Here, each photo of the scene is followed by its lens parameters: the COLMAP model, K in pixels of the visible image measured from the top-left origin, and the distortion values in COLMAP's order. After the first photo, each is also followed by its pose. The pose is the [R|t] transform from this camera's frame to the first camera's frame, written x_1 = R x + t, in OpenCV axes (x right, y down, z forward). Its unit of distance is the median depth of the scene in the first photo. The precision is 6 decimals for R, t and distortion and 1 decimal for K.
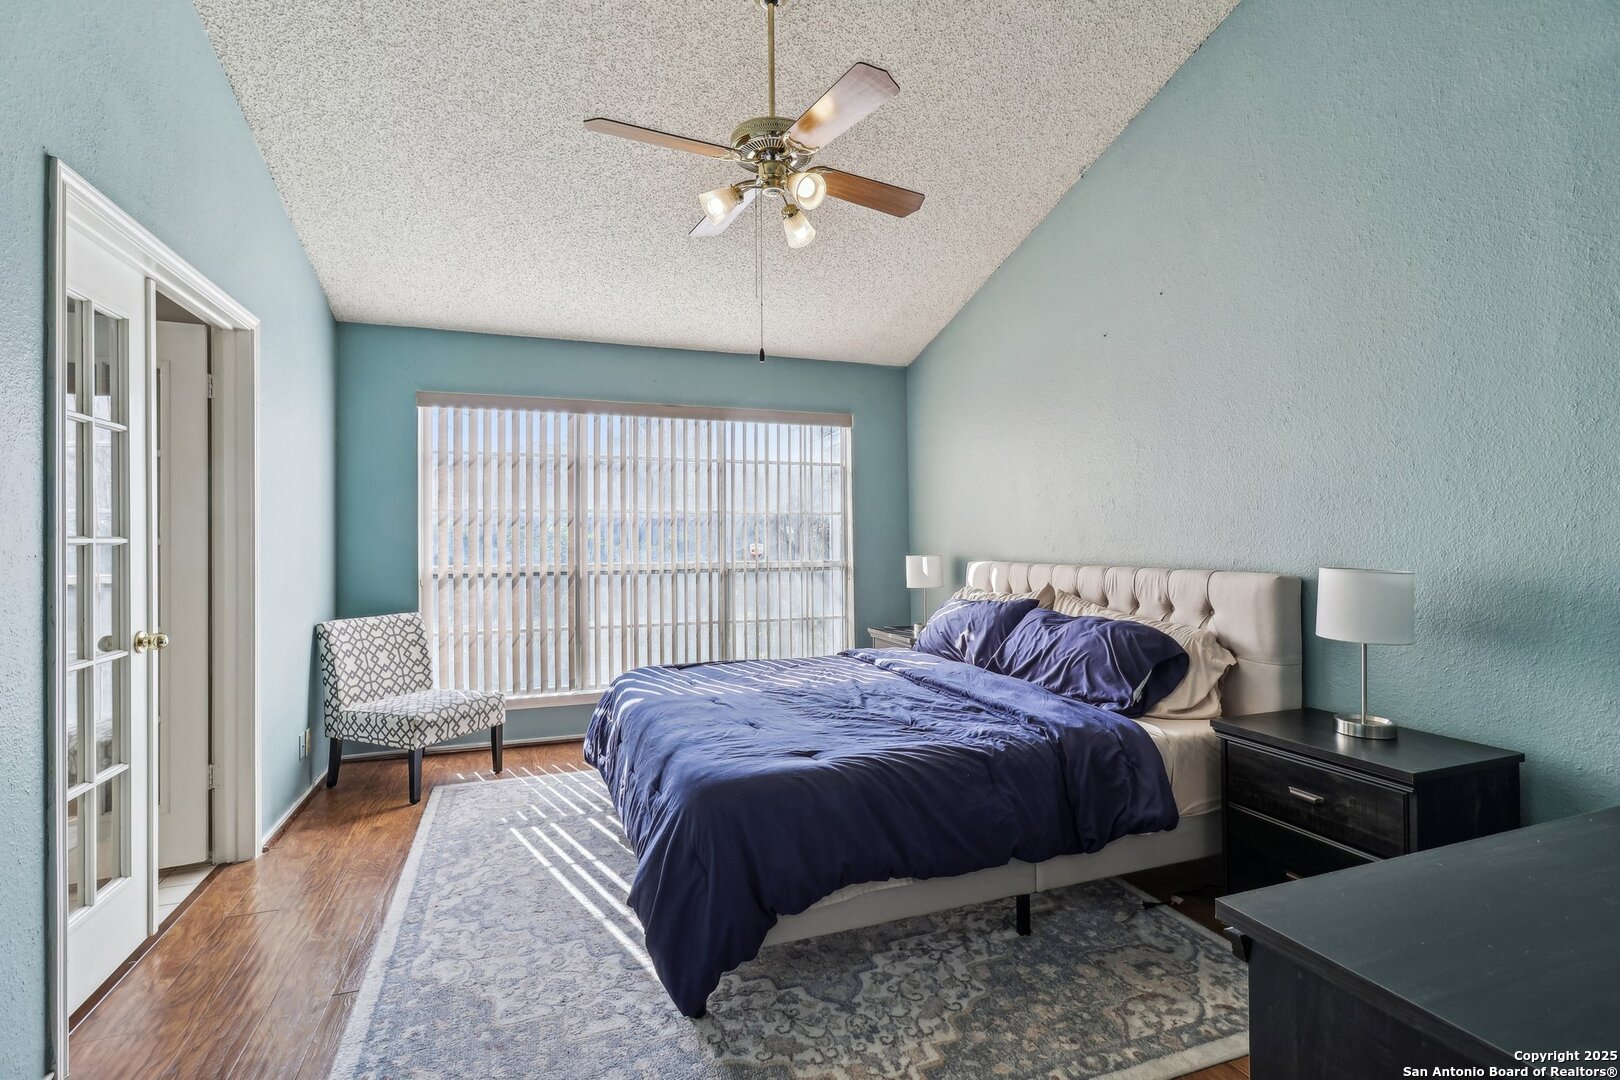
lens RADIAL K [[758.5, 0, 807.9], [0, 758.5, 537.0], [0, 0, 1]] dist [0.002664, -0.001540]
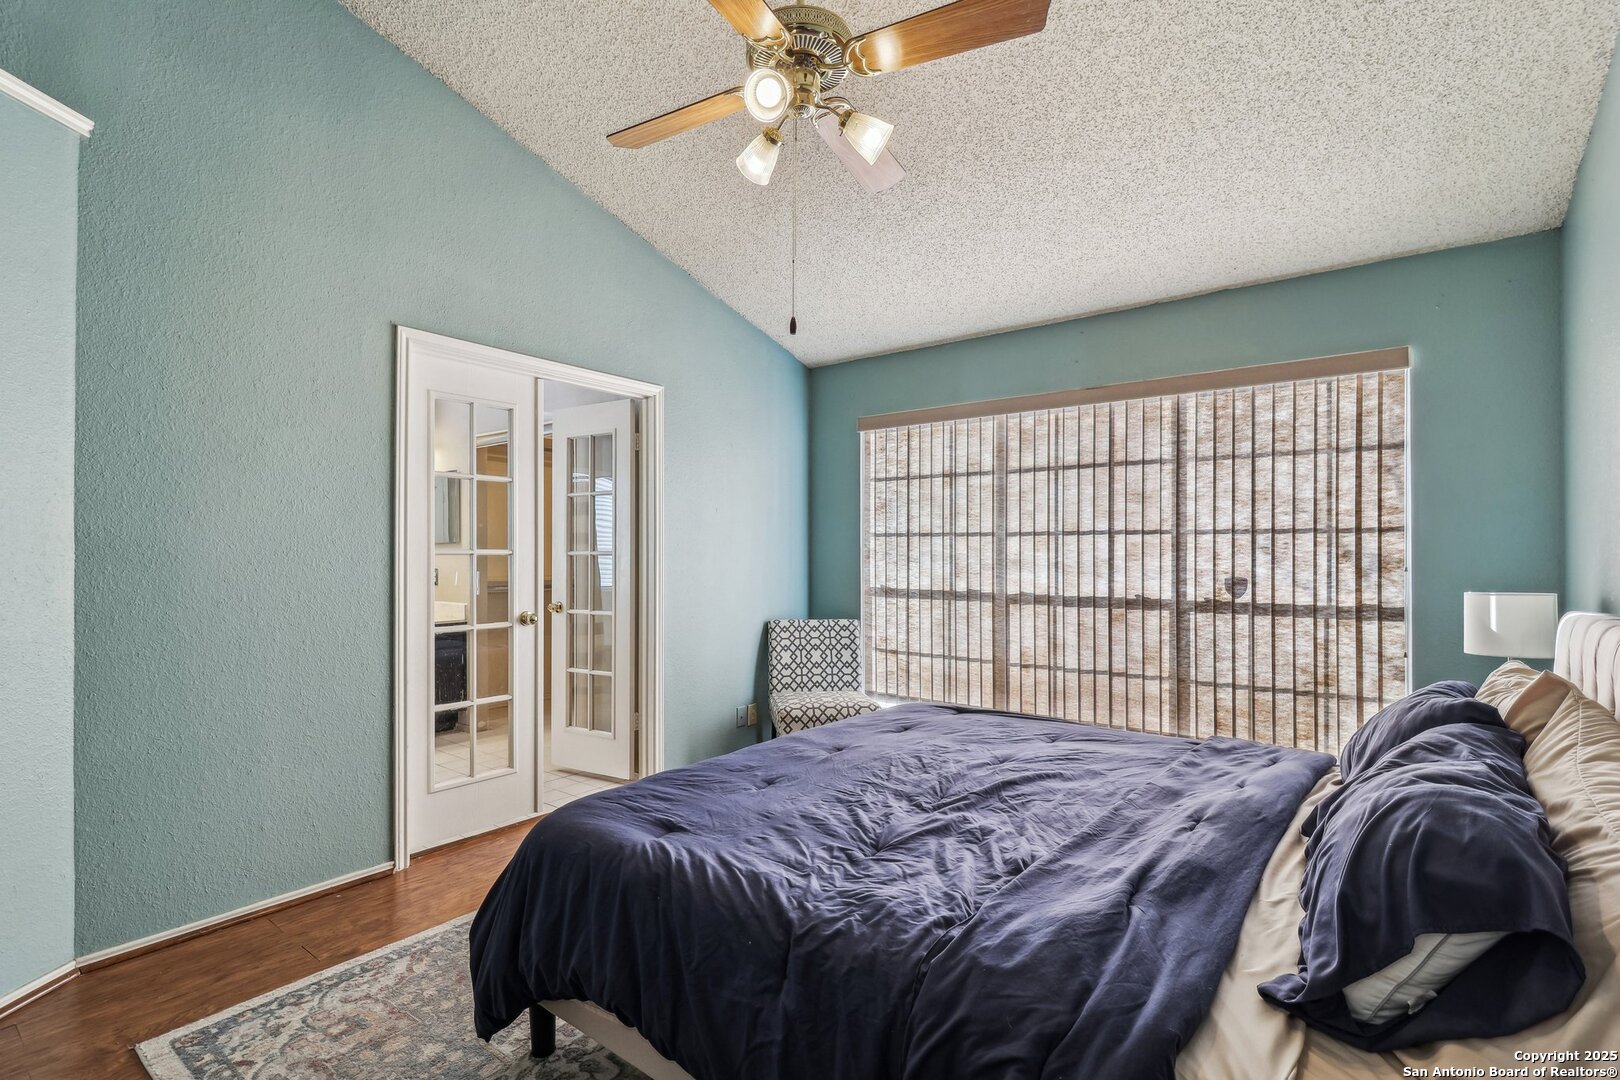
lens RADIAL K [[758.5, 0, 798.0], [0, 758.5, 552.7], [0, 0, 1]] dist [0.002664, -0.001540]
pose [[0.525430, 0.009313, -0.850786, 0.389343], [-0.005992, 0.999956, 0.007245, -0.004712], [0.850815, 0.001292, 0.525463, 0.364355]]
